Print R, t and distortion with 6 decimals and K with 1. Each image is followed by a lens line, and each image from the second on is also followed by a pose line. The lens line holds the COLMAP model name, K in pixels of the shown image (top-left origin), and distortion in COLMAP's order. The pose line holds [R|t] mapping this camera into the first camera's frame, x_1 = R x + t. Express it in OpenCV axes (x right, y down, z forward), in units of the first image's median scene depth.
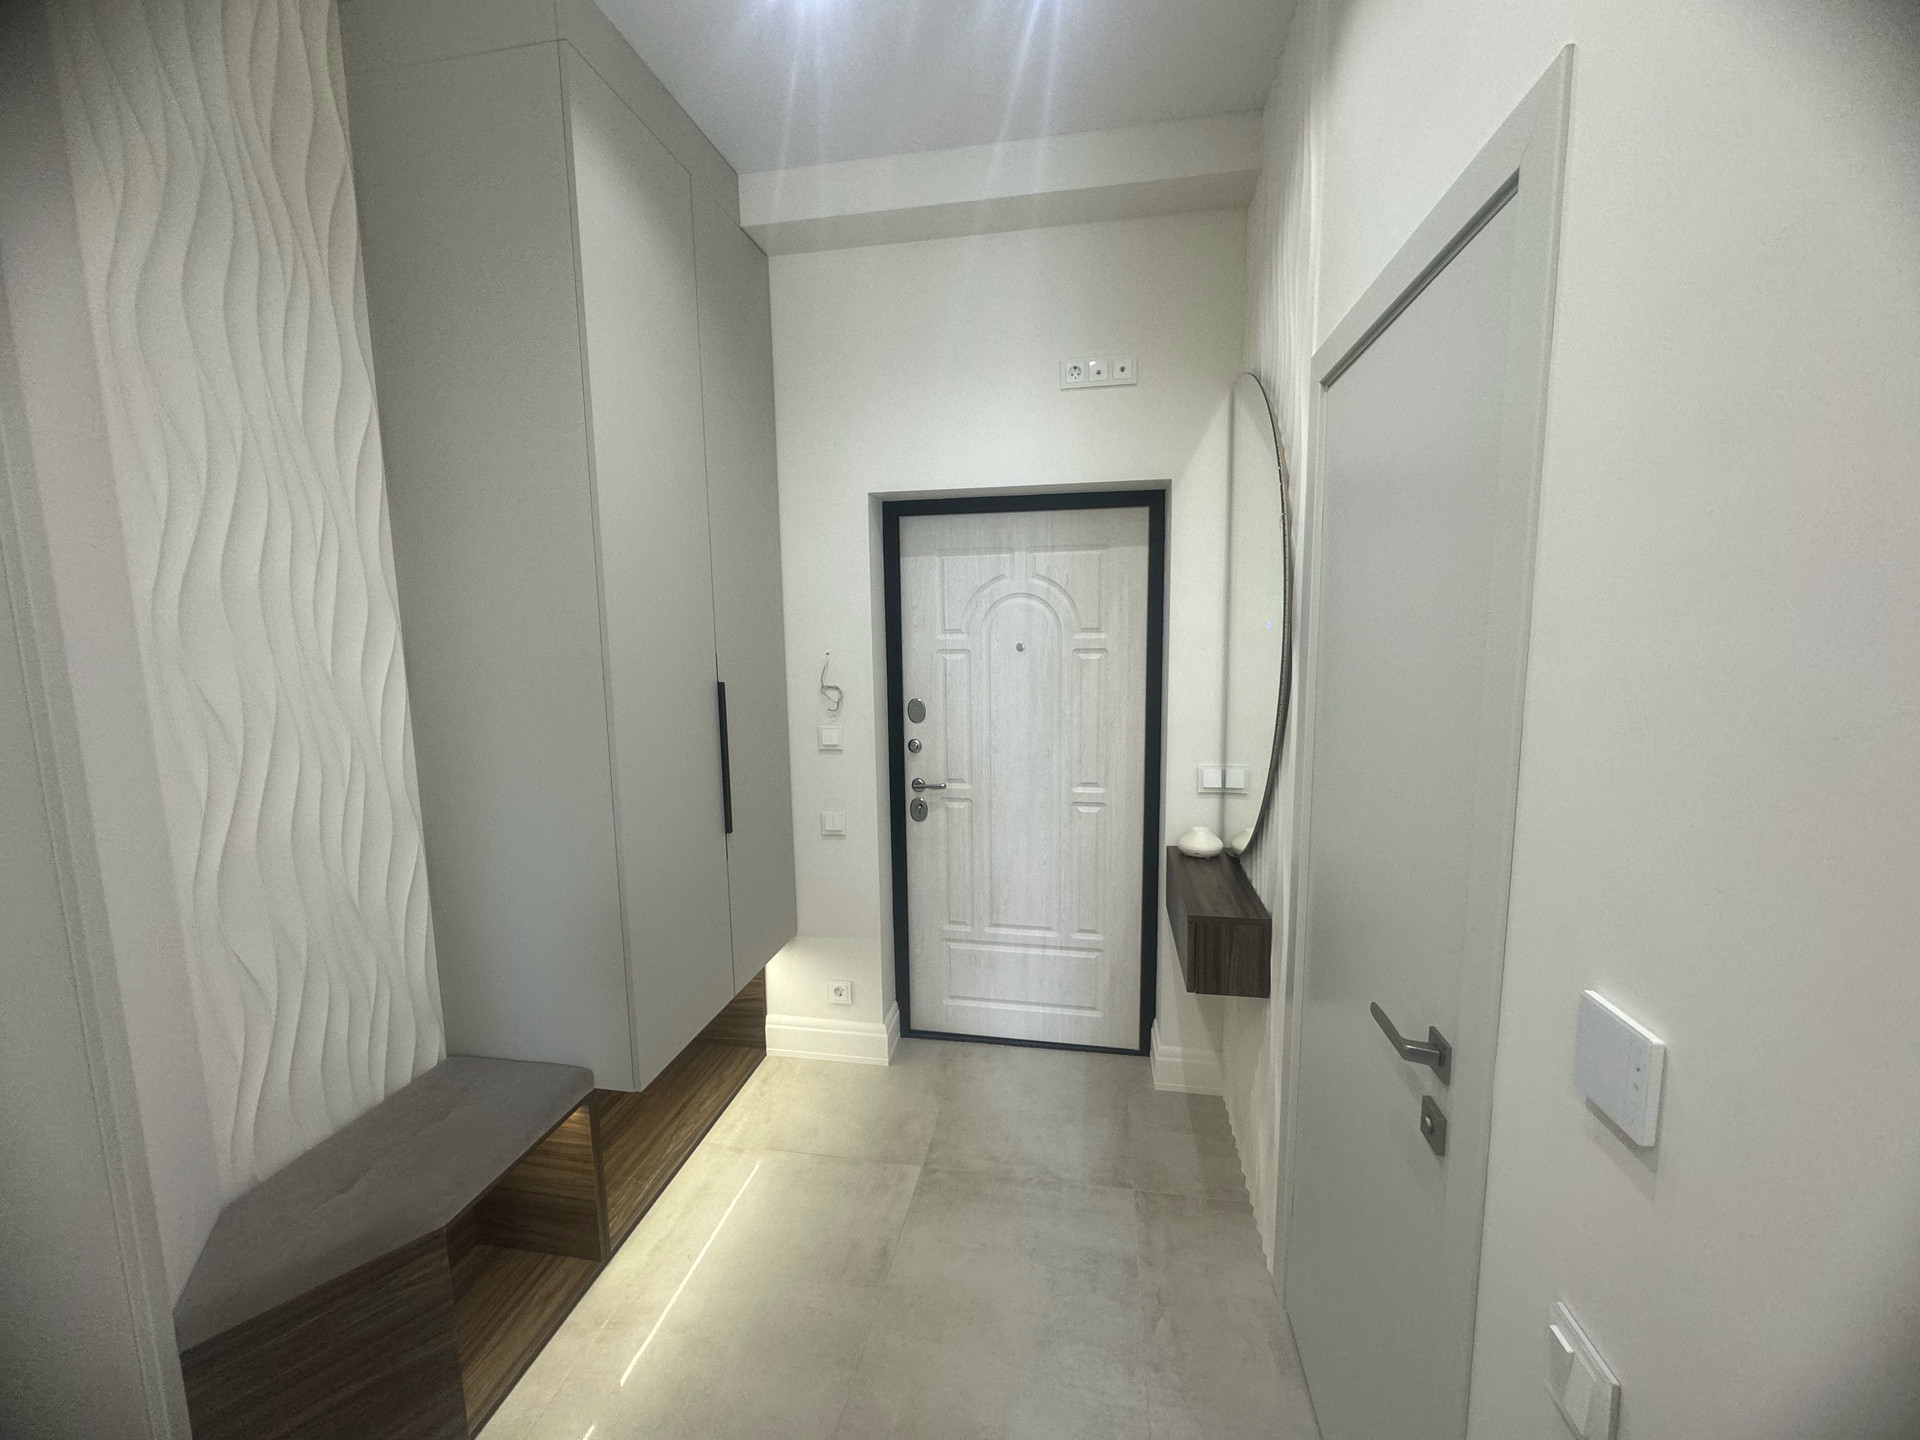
lens RADIAL K [[766.2, 0, 961.4], [0, 766.2, 724.1], [0, 0, 1]] dist [-0.003407, 0.000470]
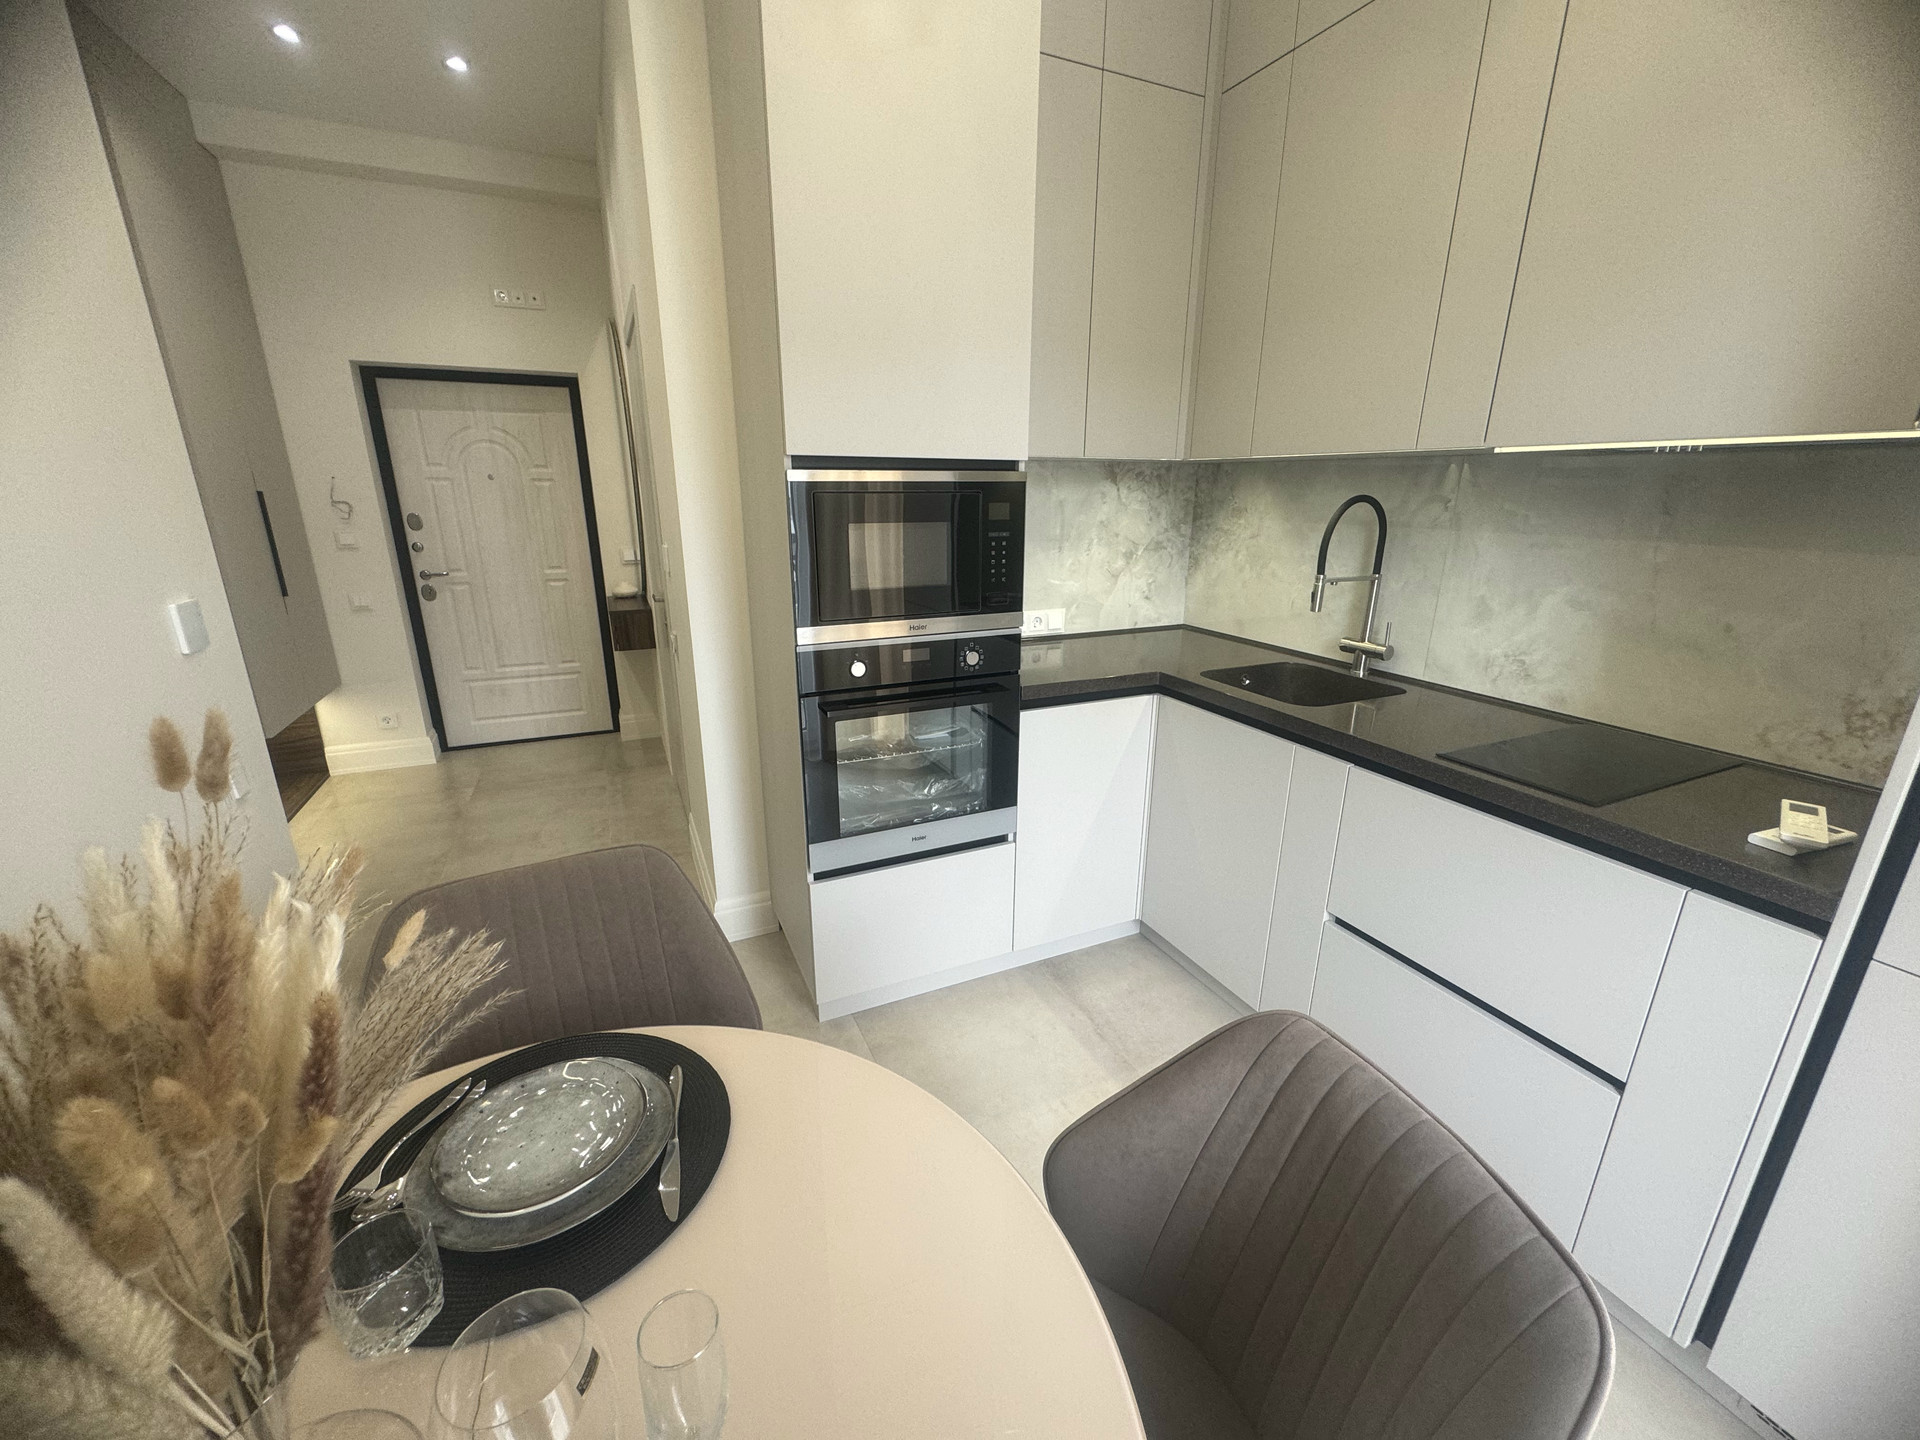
lens RADIAL K [[766.2, 0, 961.4], [0, 766.2, 724.1], [0, 0, 1]] dist [-0.003407, 0.000470]
pose [[0.820456, -0.148936, 0.551969, -0.066430], [0.057271, 0.982026, 0.179848, 0.158101], [-0.568834, -0.115945, 0.814239, -0.805229]]
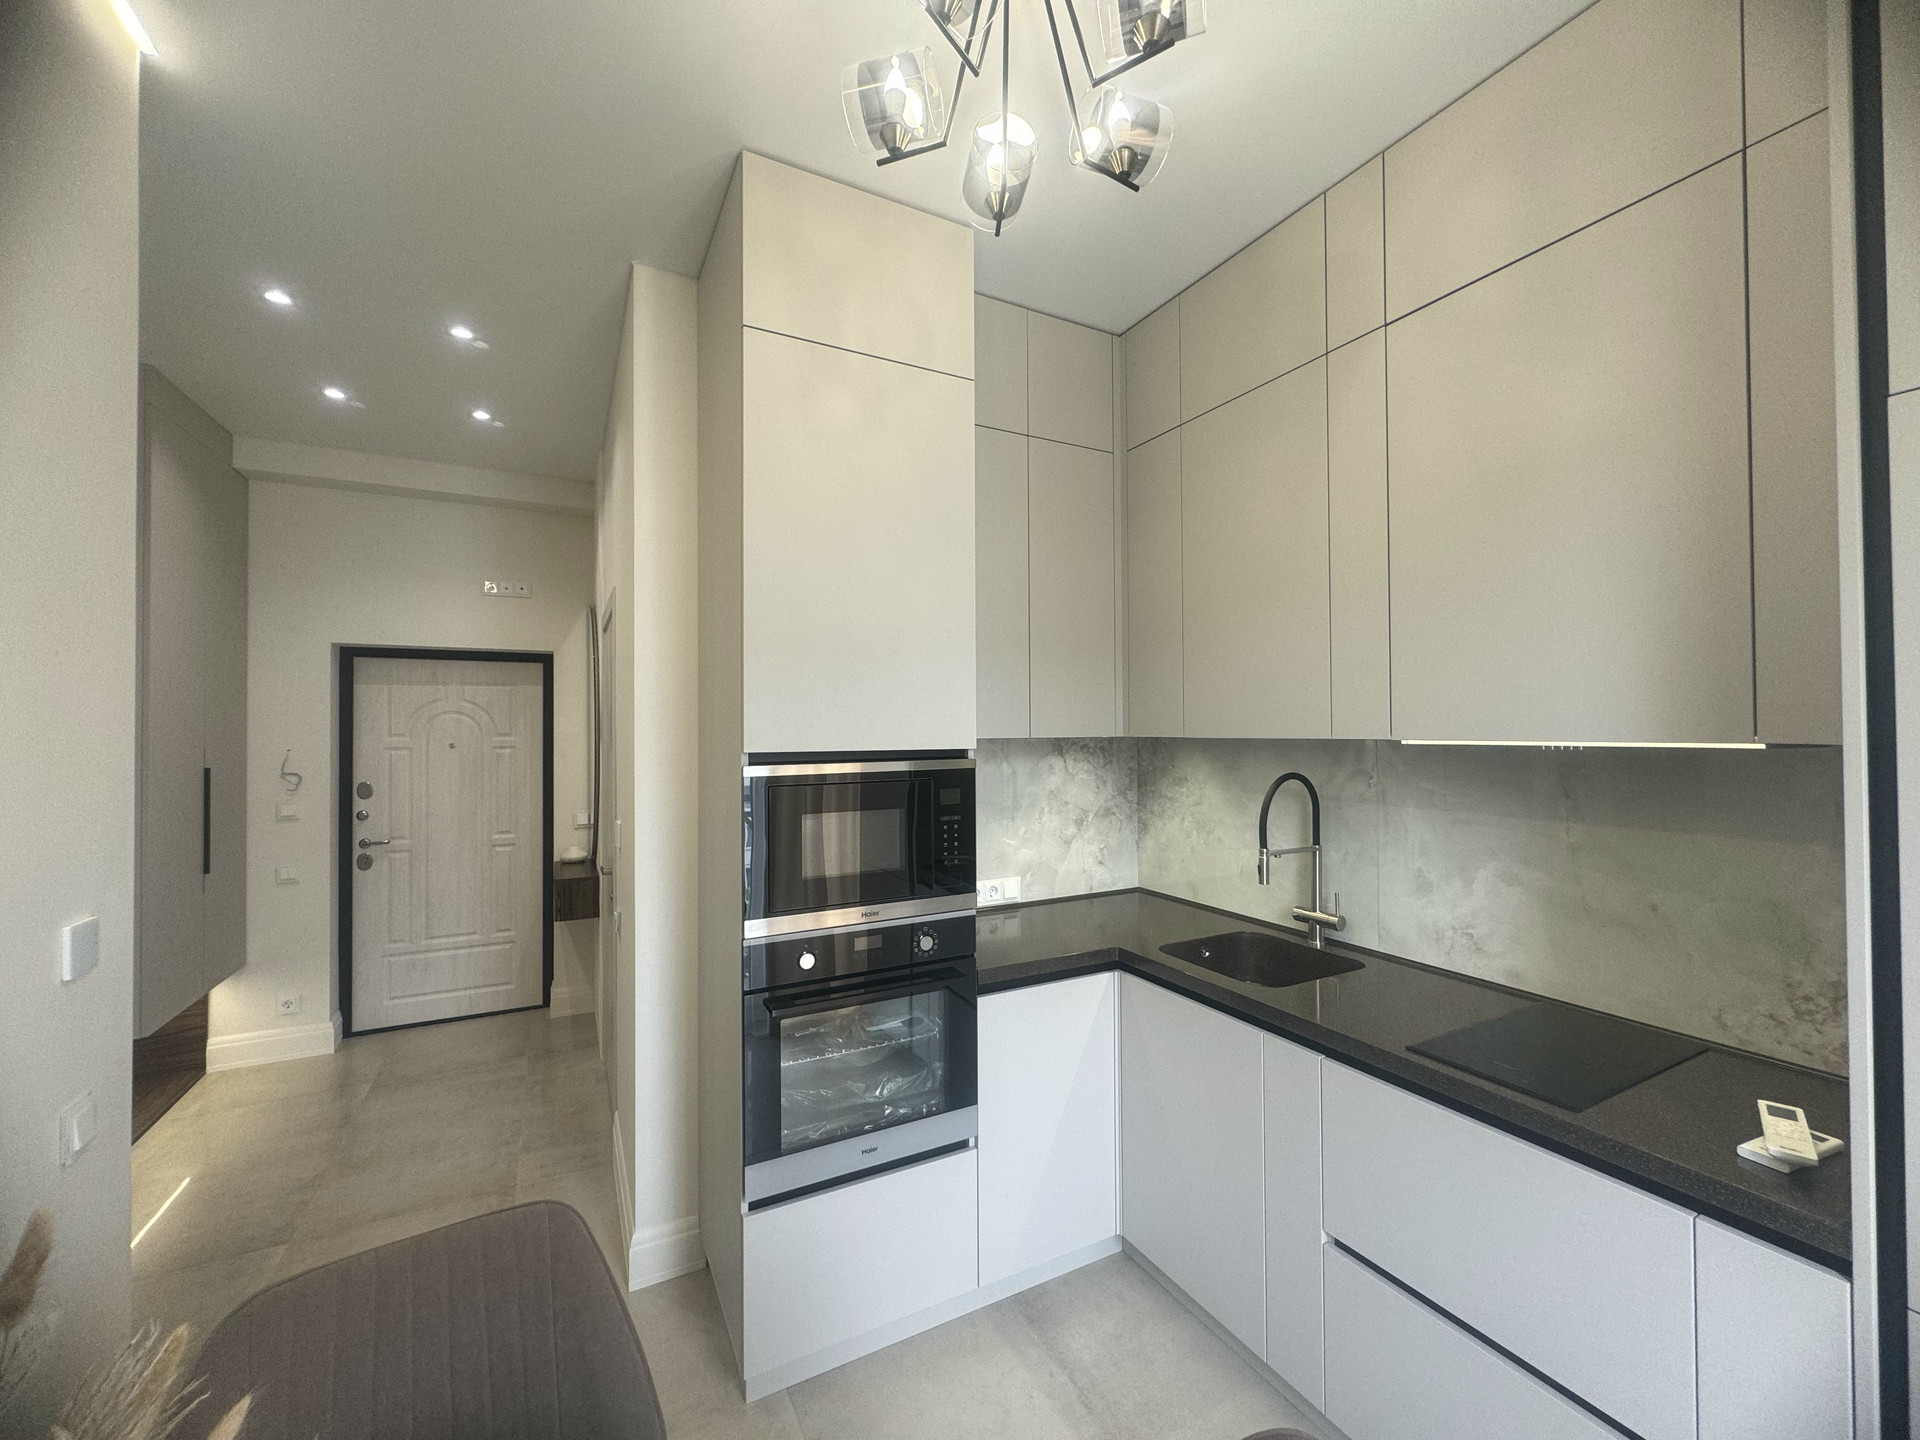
lens RADIAL K [[766.2, 0, 961.4], [0, 766.2, 724.1], [0, 0, 1]] dist [-0.003407, 0.000470]
pose [[0.788619, 0.016322, 0.614666, -0.060495], [0.074211, 0.989814, -0.121497, 0.116902], [-0.610388, 0.141430, 0.779374, -0.812017]]
